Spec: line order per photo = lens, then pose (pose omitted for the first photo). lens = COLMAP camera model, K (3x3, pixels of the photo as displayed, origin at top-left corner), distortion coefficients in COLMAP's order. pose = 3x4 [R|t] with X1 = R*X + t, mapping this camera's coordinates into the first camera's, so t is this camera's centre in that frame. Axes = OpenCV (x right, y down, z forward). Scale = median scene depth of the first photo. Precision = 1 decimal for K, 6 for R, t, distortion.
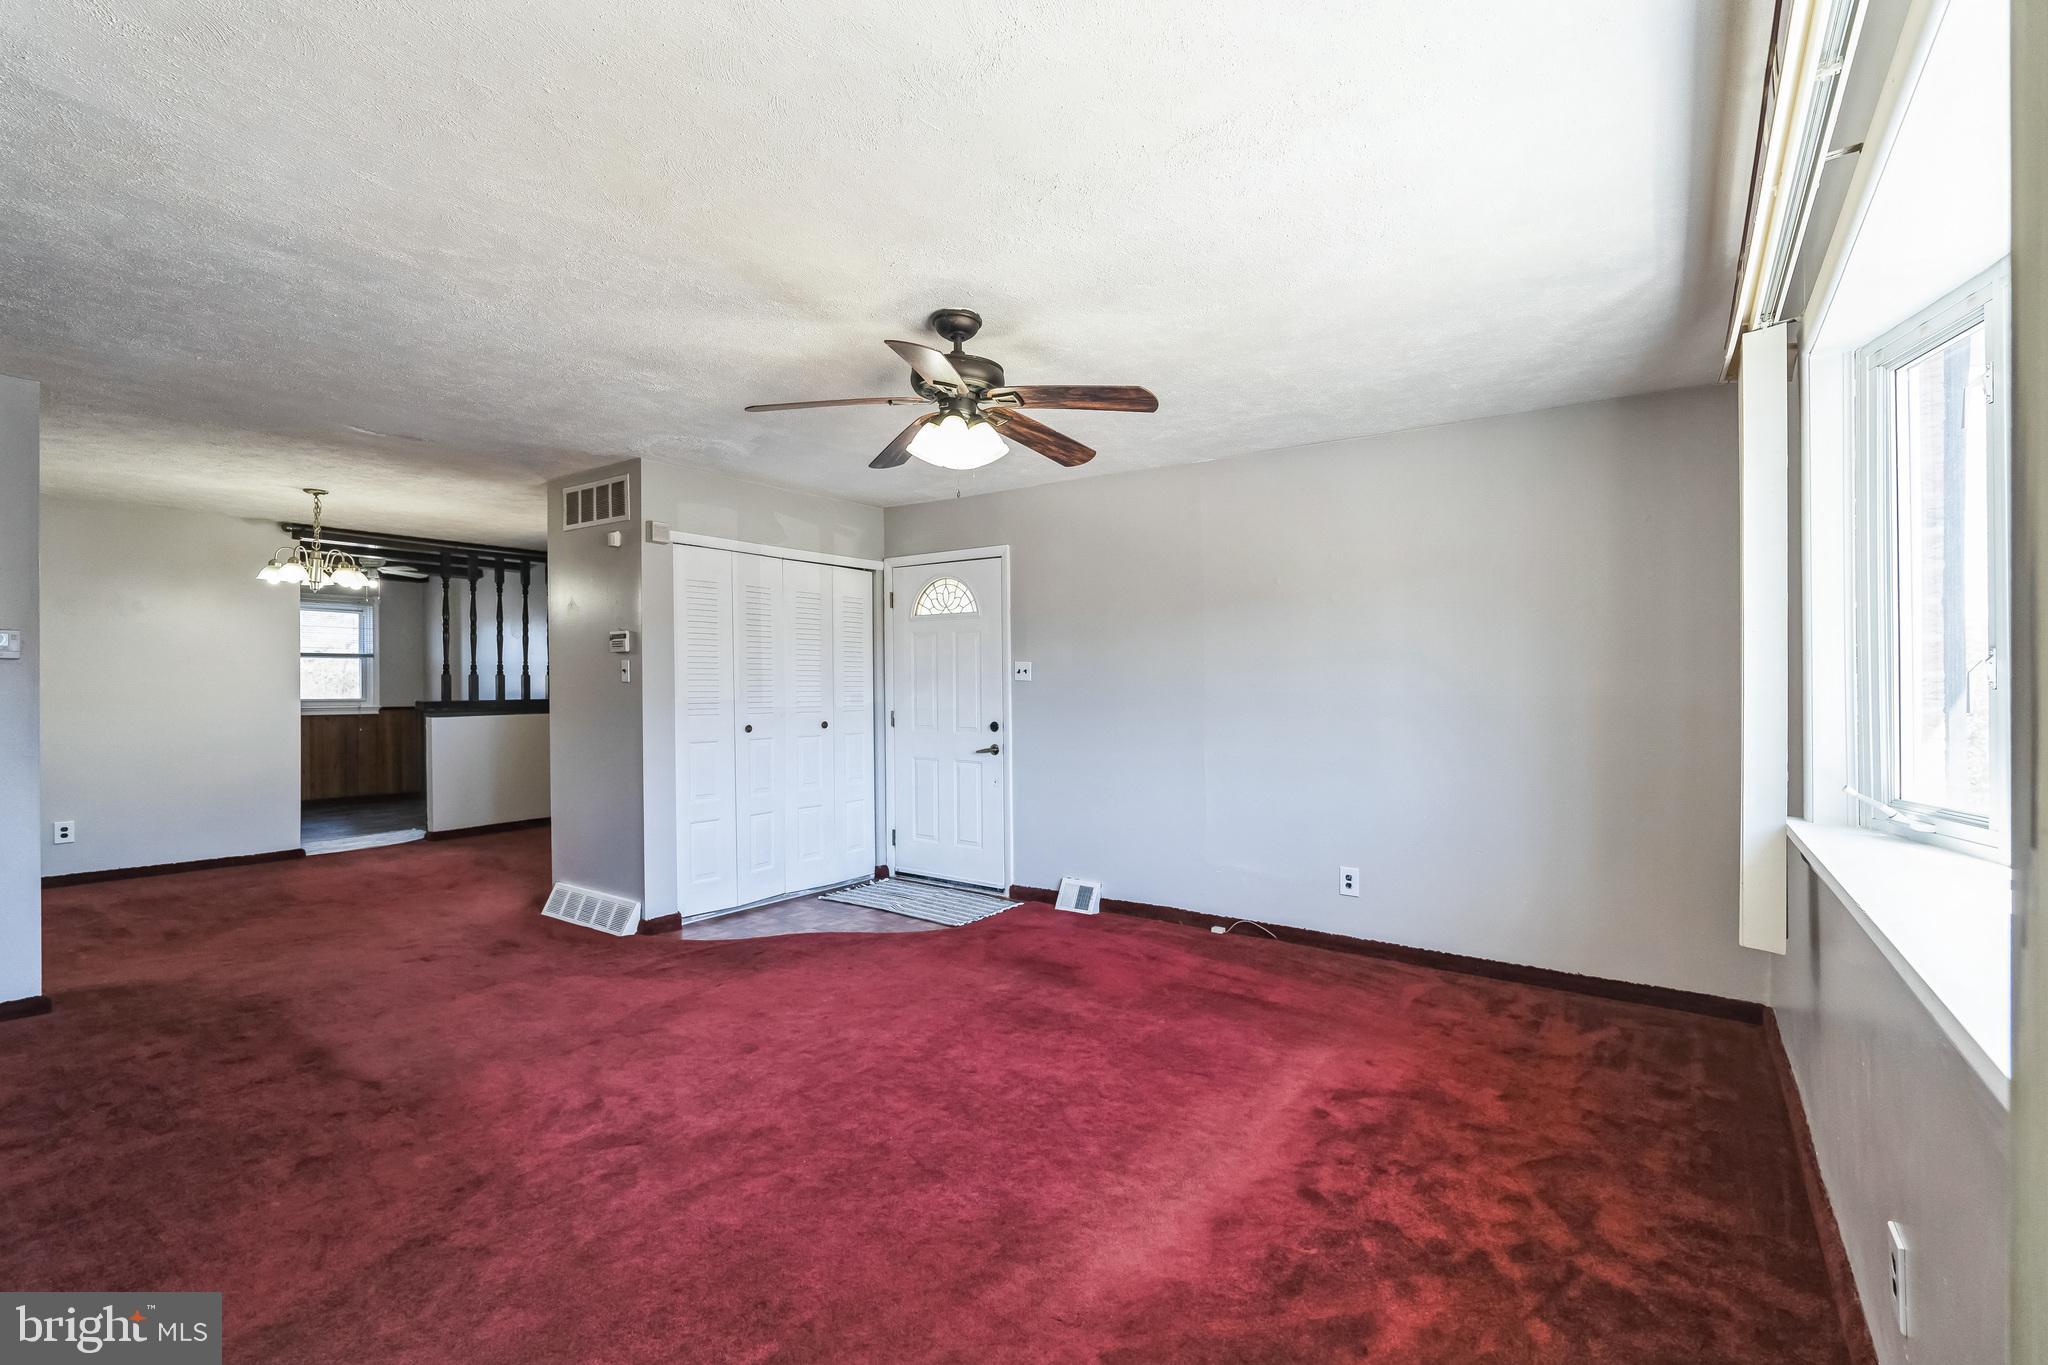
lens RADIAL K [[903.2, 0, 1034.3], [0, 903.2, 681.7], [0, 0, 1]] dist [-0.003239, 0.001738]
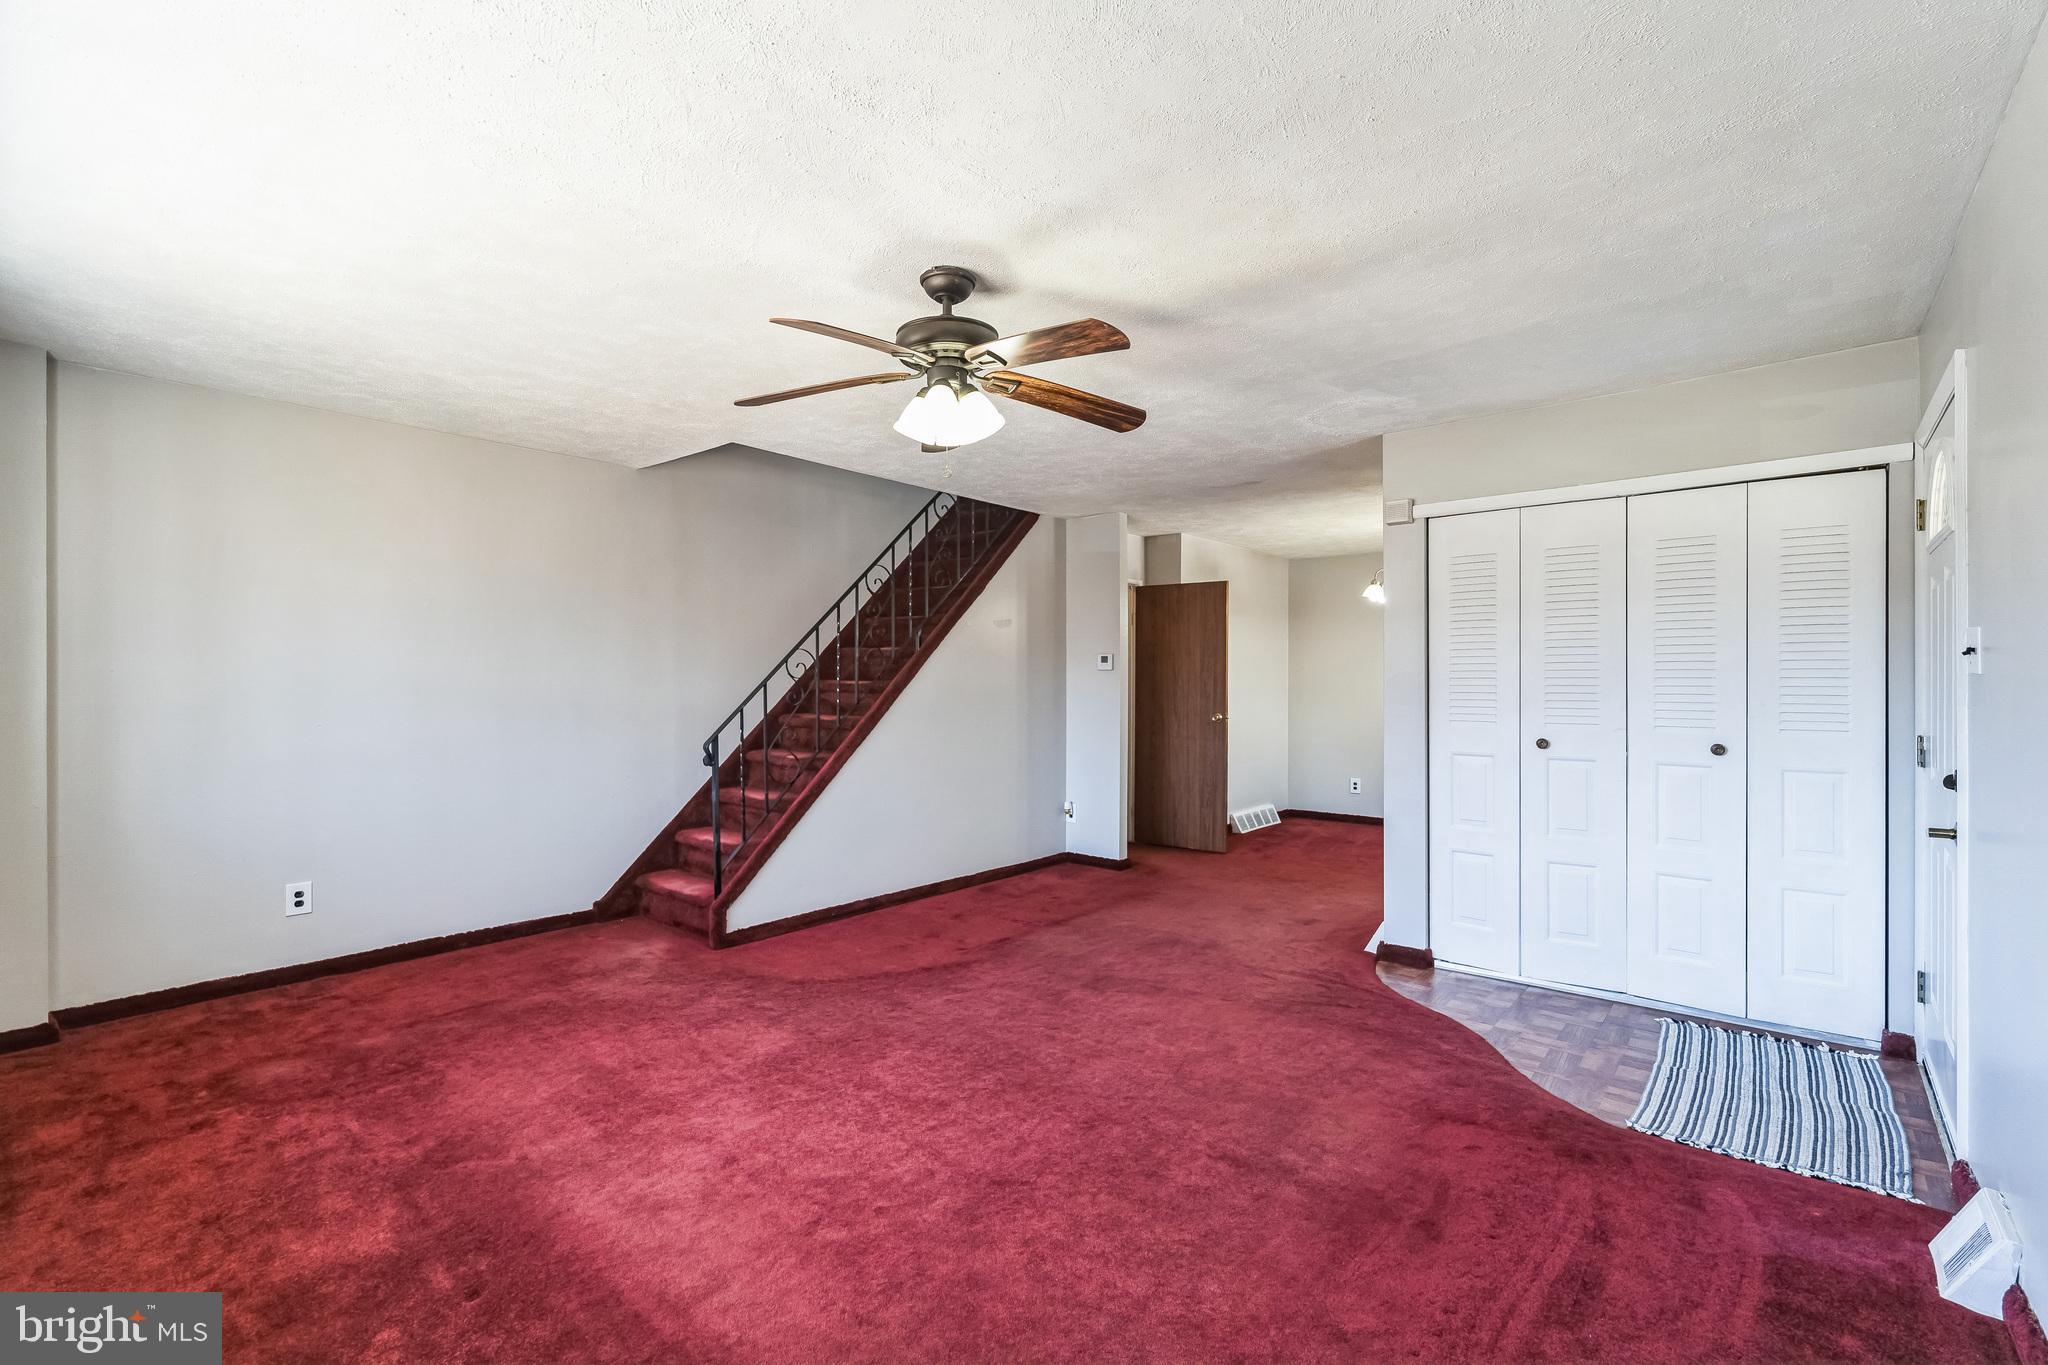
lens RADIAL K [[903.2, 0, 1016.0], [0, 903.2, 687.1], [0, 0, 1]] dist [-0.003239, 0.001738]
pose [[-0.084716, 0.001933, -0.996403, 0.490807], [0.002330, 0.999996, 0.001742, 0.004202], [0.996402, -0.002174, -0.084720, 0.689702]]
